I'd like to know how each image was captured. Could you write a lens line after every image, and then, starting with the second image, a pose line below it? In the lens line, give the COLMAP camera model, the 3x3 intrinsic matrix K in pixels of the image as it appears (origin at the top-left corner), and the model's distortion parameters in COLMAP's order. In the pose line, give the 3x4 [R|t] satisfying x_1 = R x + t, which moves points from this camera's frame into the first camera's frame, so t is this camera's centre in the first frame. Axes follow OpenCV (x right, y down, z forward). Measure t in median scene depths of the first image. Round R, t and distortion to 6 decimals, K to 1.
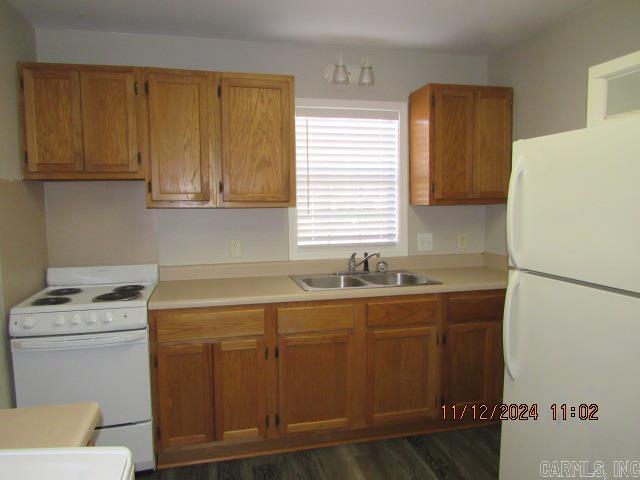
lens RADIAL K [[458.9, 0, 320.0], [0, 458.9, 240.0], [0, 0, 1]] dist [0.000179, -0.001027]
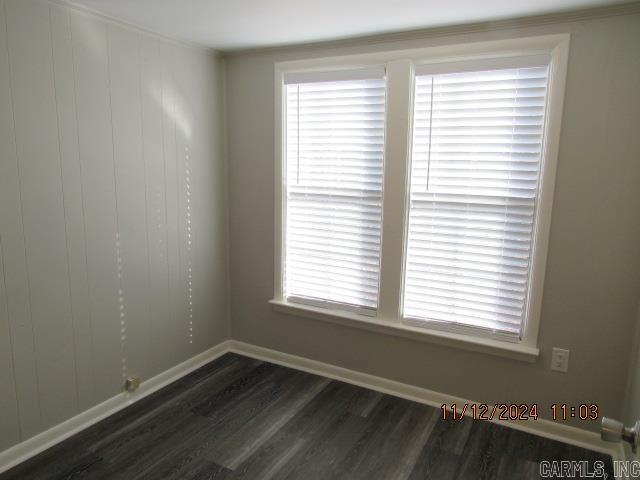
lens RADIAL K [[458.9, 0, 320.0], [0, 458.9, 240.0], [0, 0, 1]] dist [0.000179, -0.001027]
pose [[0.735854, 0.139348, -0.662647, 0.473350], [-0.087972, 0.989976, 0.110492, -0.039808], [0.671401, -0.023011, 0.740737, 0.226986]]
